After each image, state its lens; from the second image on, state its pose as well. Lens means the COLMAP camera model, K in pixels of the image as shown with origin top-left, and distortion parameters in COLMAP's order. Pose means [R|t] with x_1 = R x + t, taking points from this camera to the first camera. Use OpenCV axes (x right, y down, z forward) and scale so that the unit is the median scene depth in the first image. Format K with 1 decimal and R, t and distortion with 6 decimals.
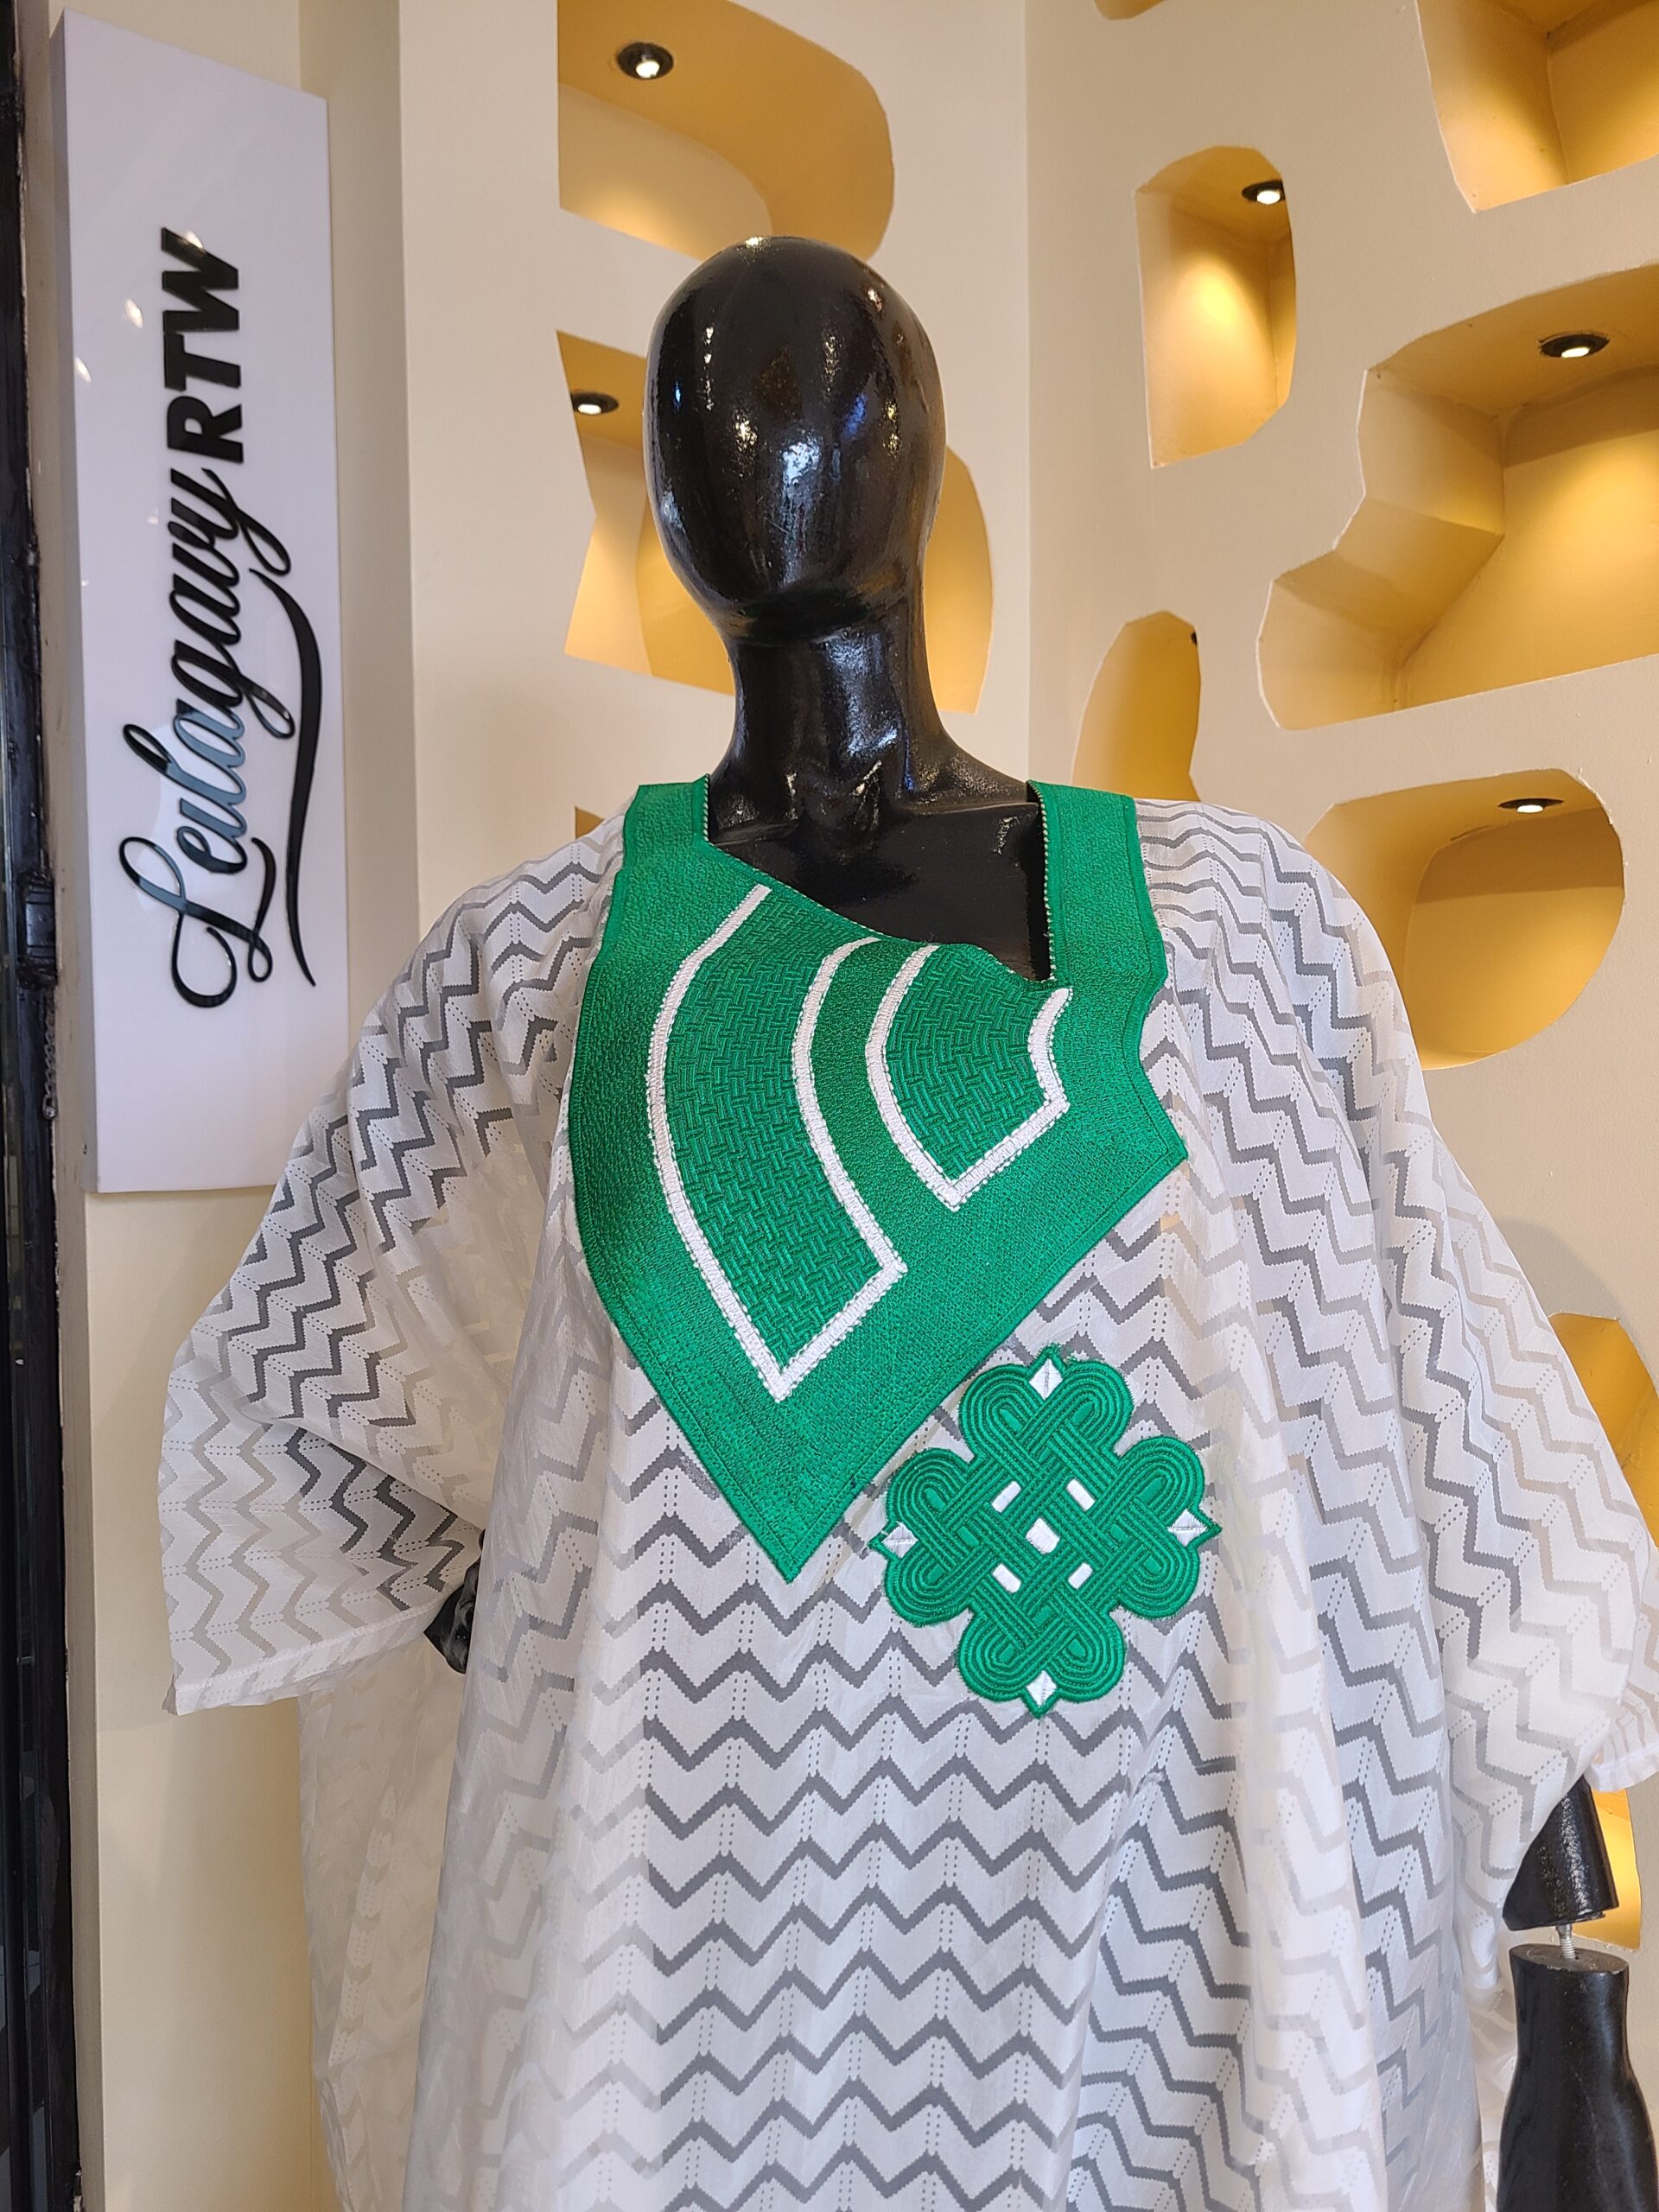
lens RADIAL K [[1711.4, 0, 817.2], [0, 1711.4, 1142.5], [0, 0, 1]] dist [0.052040, -0.051623]
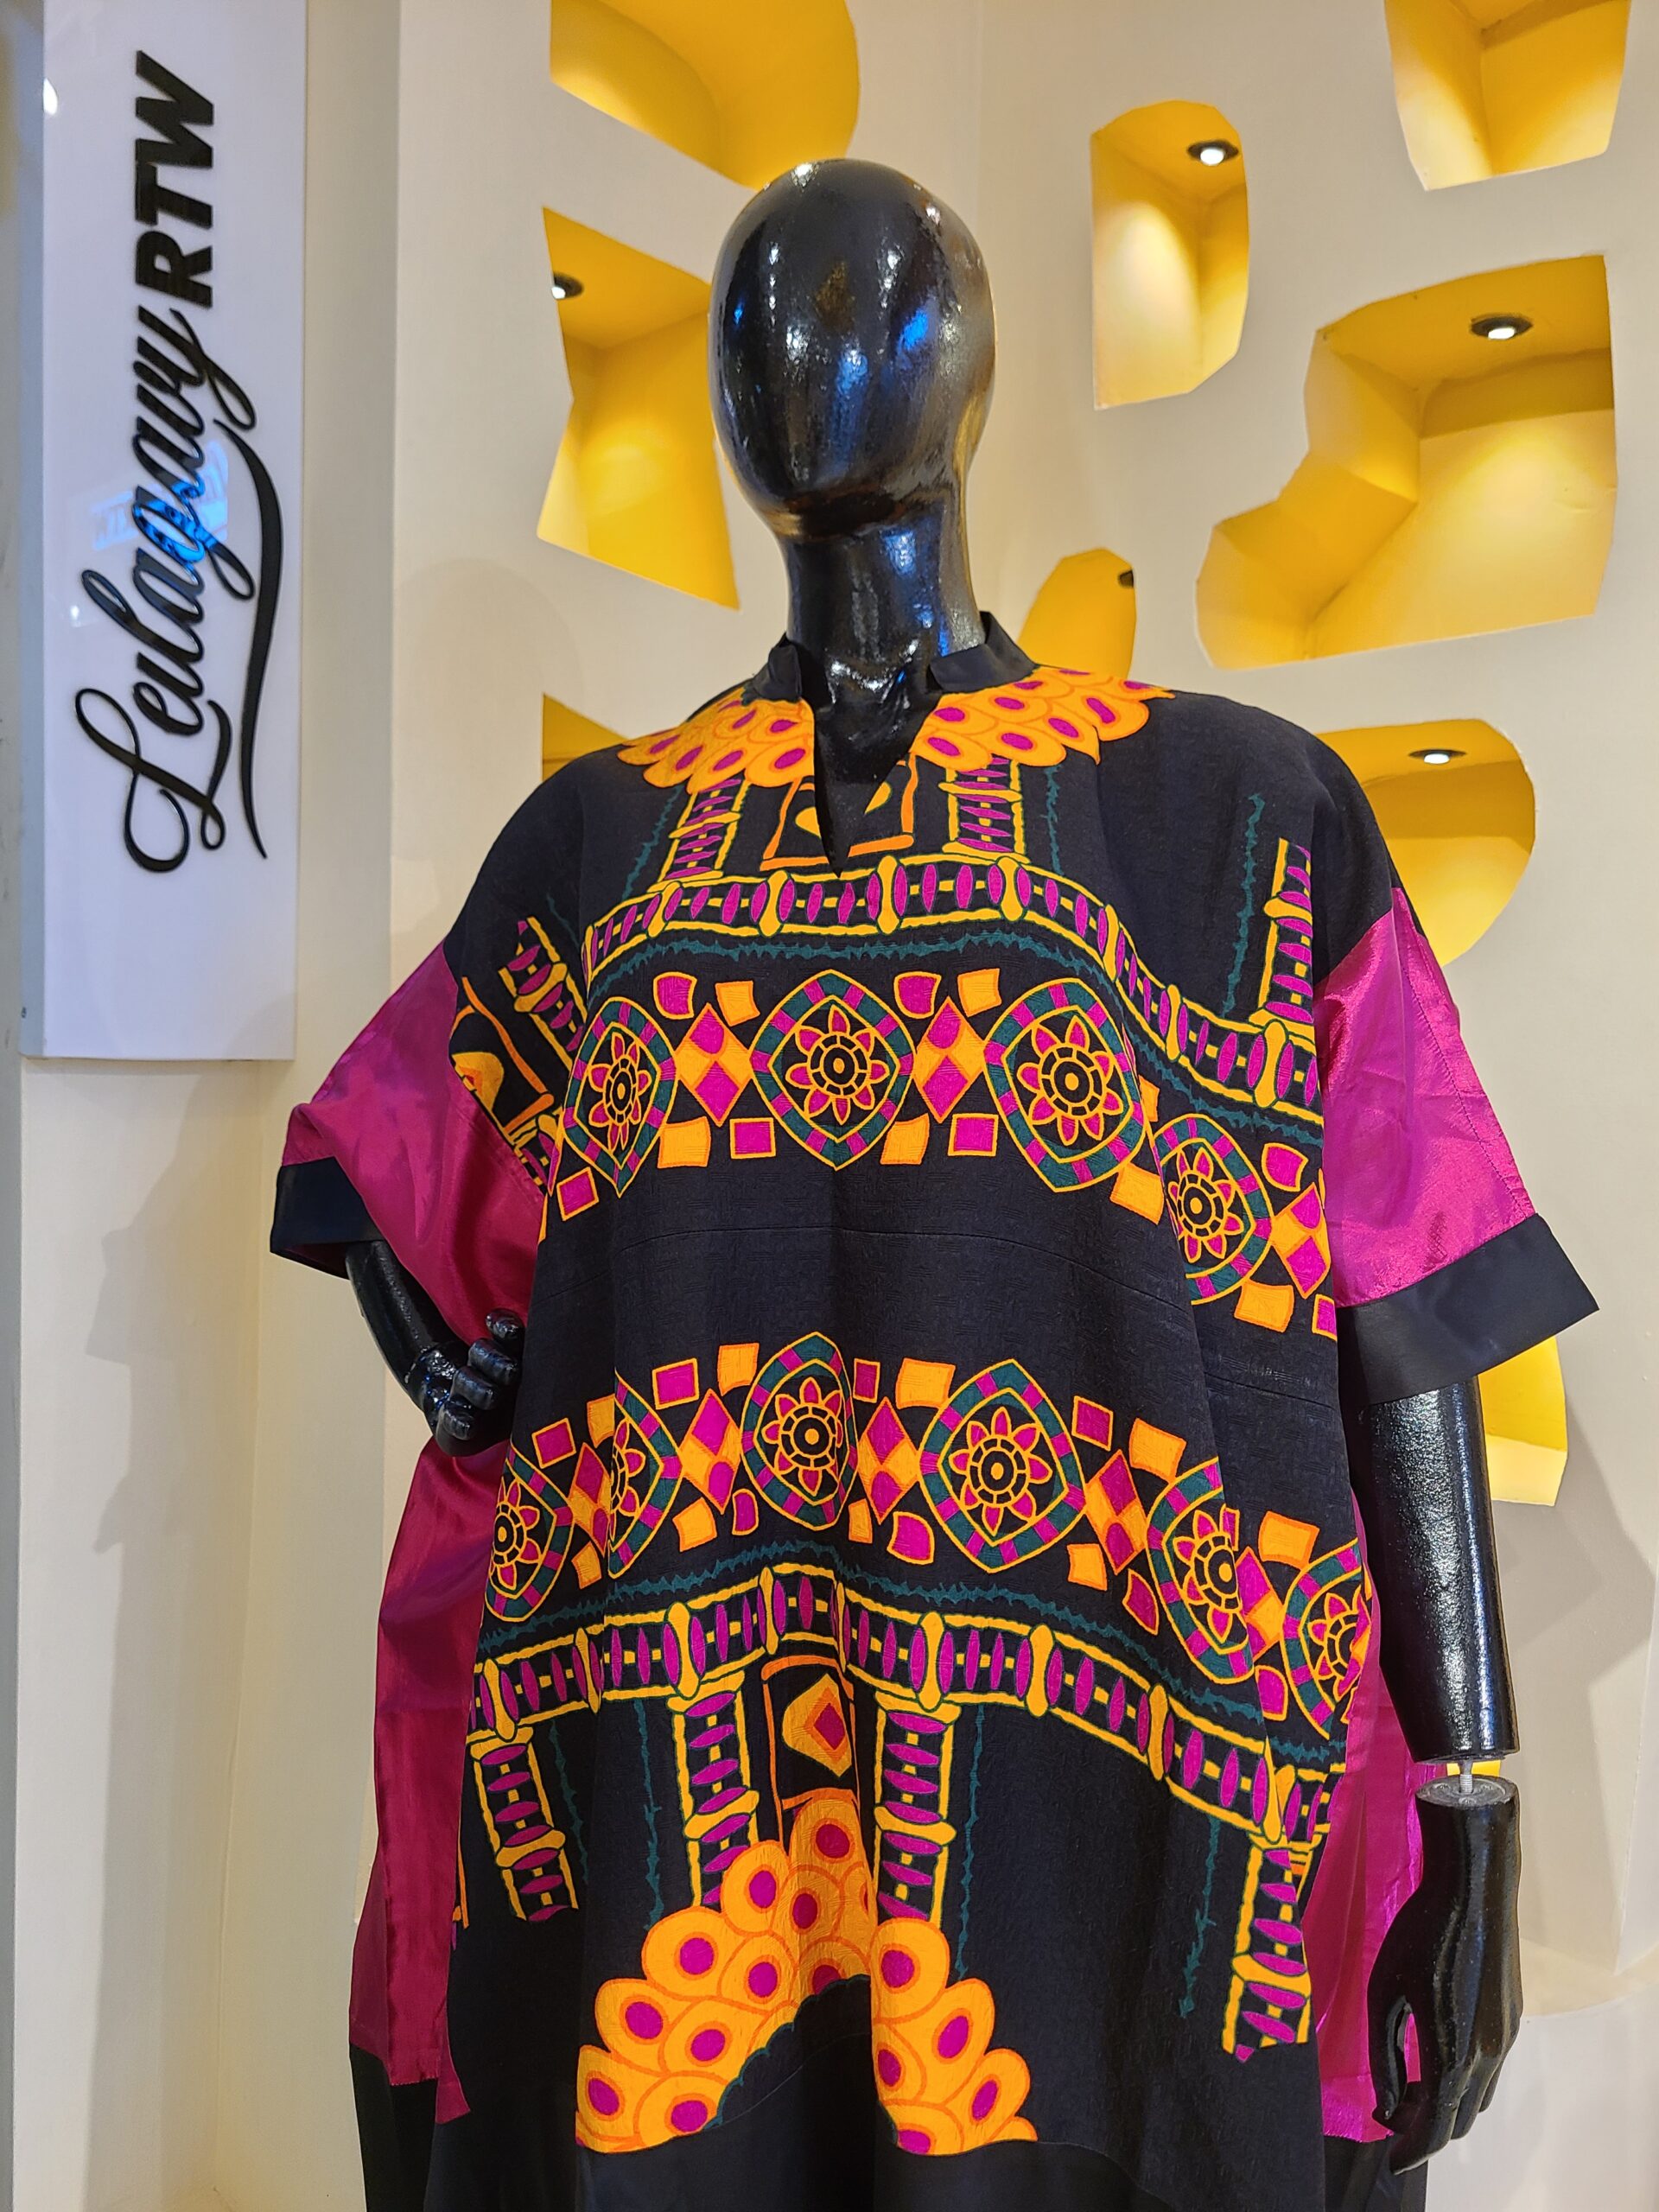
lens RADIAL K [[1711.4, 0, 829.6], [0, 1711.4, 1144.9], [0, 0, 1]] dist [0.052040, -0.051623]
pose [[0.988830, 0.033253, 0.145288, -0.115667], [-0.037492, 0.998945, 0.026534, 0.034951], [-0.144252, -0.031685, 0.989034, -0.020742]]
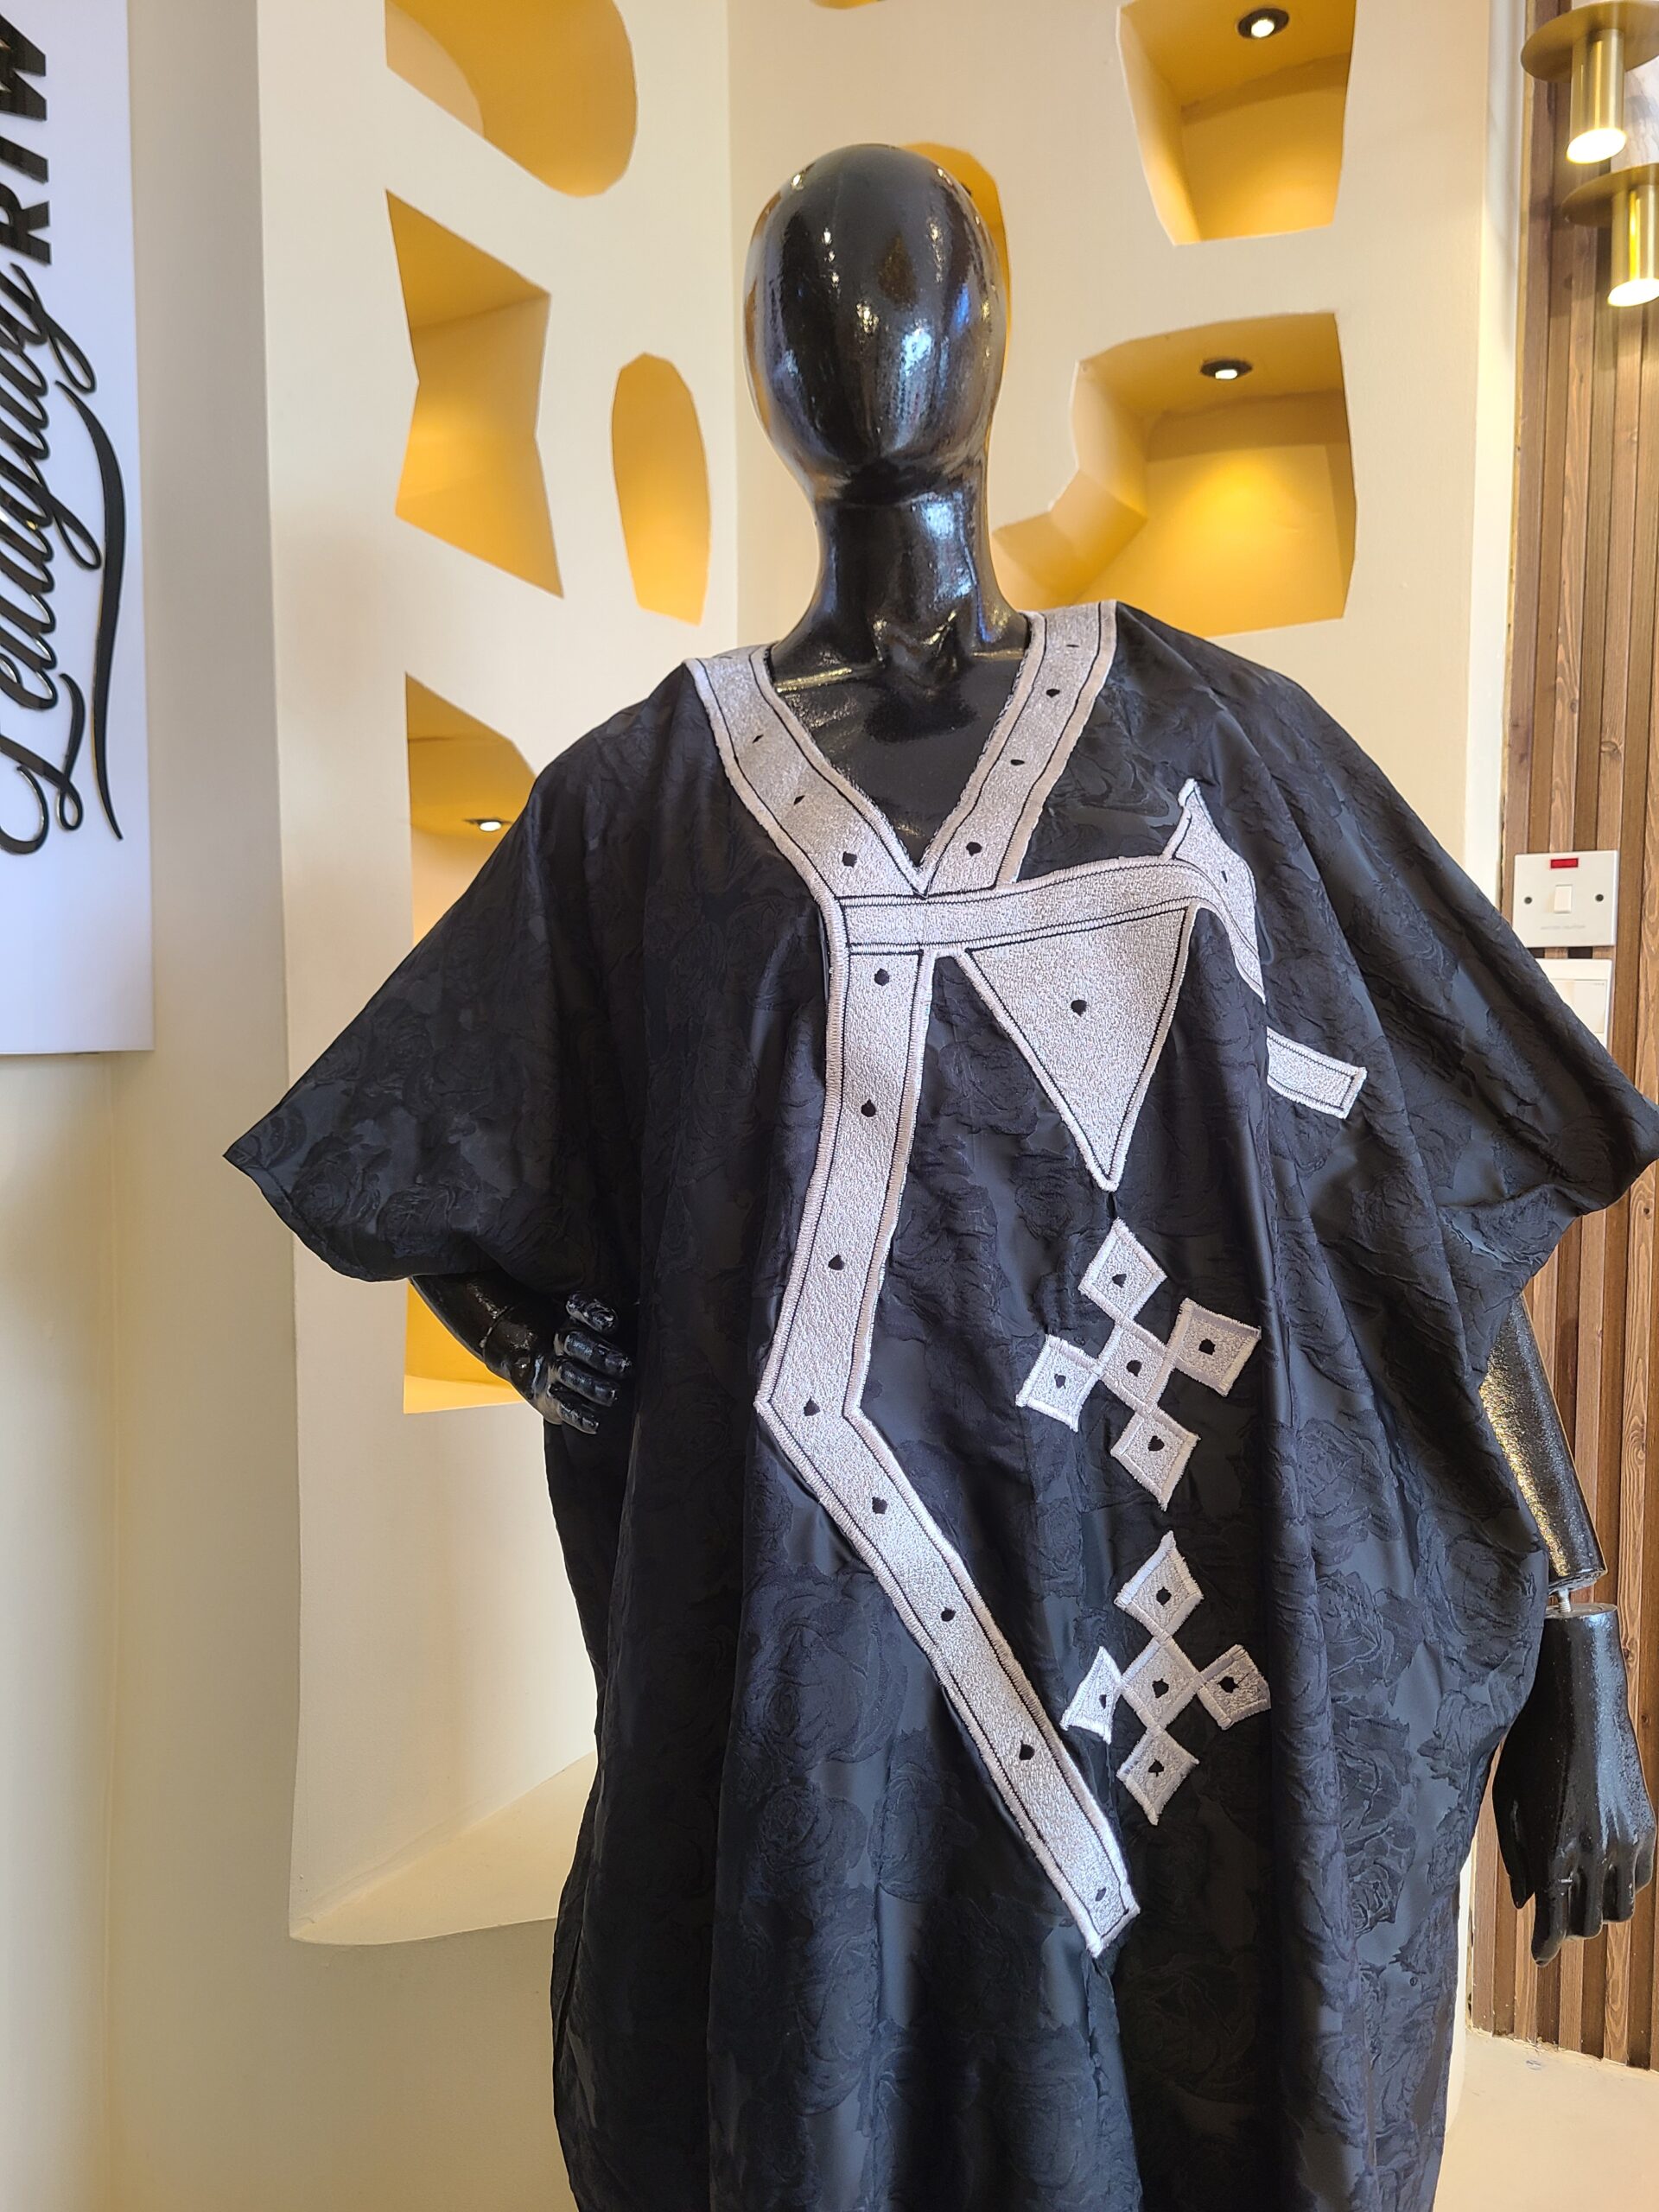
lens RADIAL K [[1711.4, 0, 814.5], [0, 1711.4, 1112.6], [0, 0, 1]] dist [0.052040, -0.051623]
pose [[0.915245, -0.015690, 0.402593, -0.337639], [0.015634, 0.999872, 0.003423, 0.061936], [-0.402595, 0.003161, 0.915373, -0.008213]]
